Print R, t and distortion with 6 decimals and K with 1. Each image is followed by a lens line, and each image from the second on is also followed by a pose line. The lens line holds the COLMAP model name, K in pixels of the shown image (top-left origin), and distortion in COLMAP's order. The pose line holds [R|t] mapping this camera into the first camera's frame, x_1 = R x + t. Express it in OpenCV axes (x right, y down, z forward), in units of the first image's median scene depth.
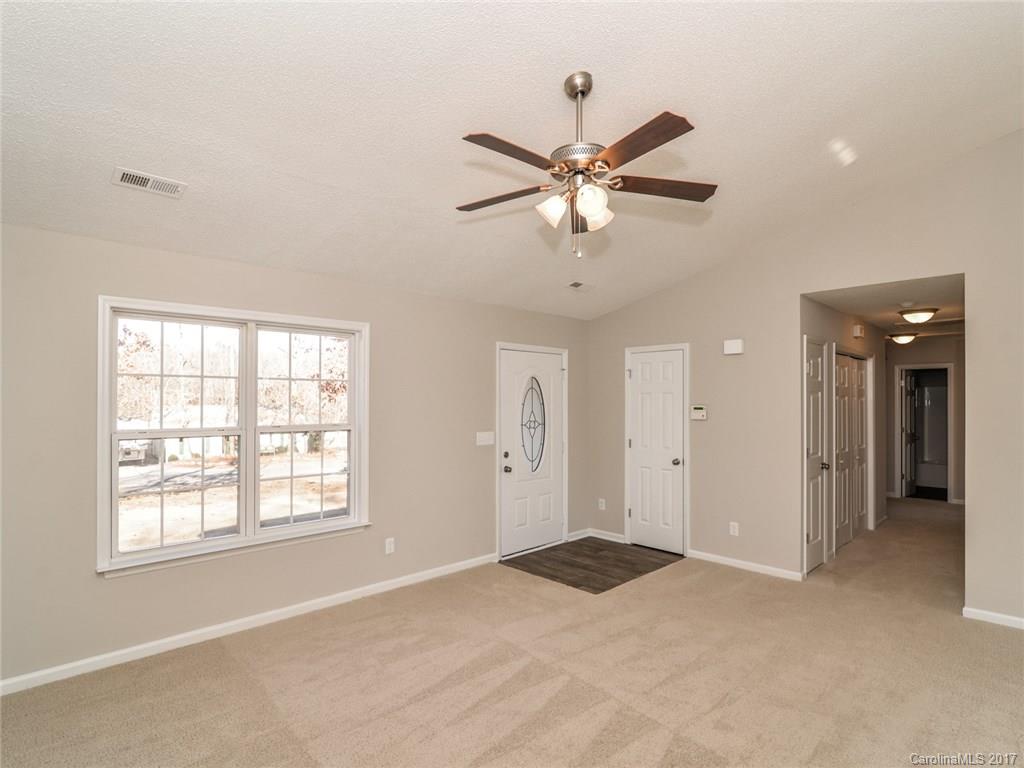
lens RADIAL K [[557.8, 0, 509.6], [0, 557.8, 394.0], [0, 0, 1]] dist [-0.004039, -0.000527]
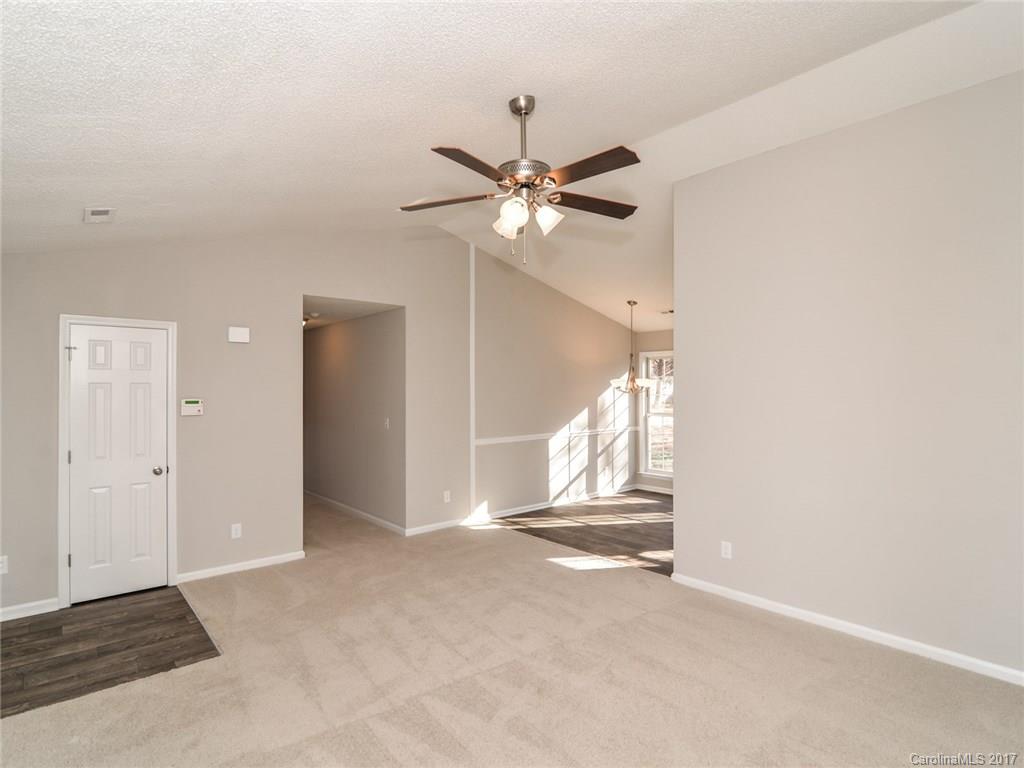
lens RADIAL K [[528.0, 0, 528.6], [0, 528.0, 382.0], [0, 0, 1]] dist [-0.006270, -0.001056]
pose [[0.027962, 0.011014, 0.999548, -0.474272], [-0.010921, 0.999883, -0.010712, -0.001955], [-0.999549, -0.010617, 0.028079, 0.503094]]
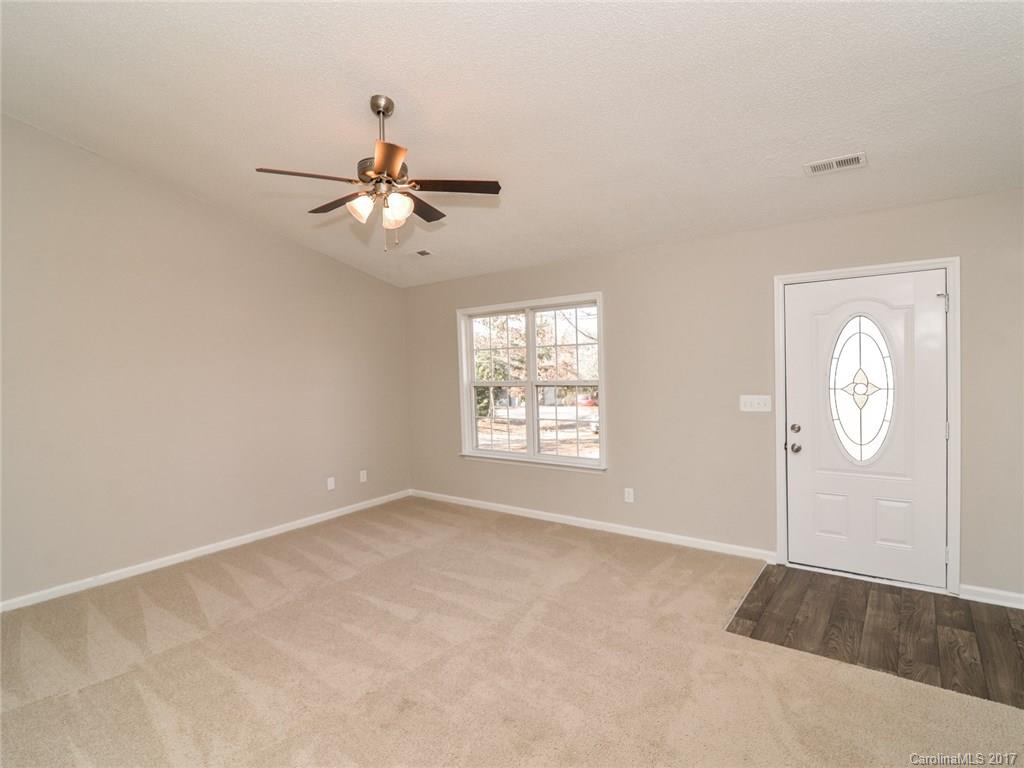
lens RADIAL K [[528.0, 0, 528.6], [0, 528.0, 382.0], [0, 0, 1]] dist [-0.006270, -0.001056]
pose [[0.158446, 0.010386, -0.987313, 0.667033], [0.027514, 0.999510, 0.014930, 0.030743], [0.986984, -0.029530, 0.158083, 0.584215]]
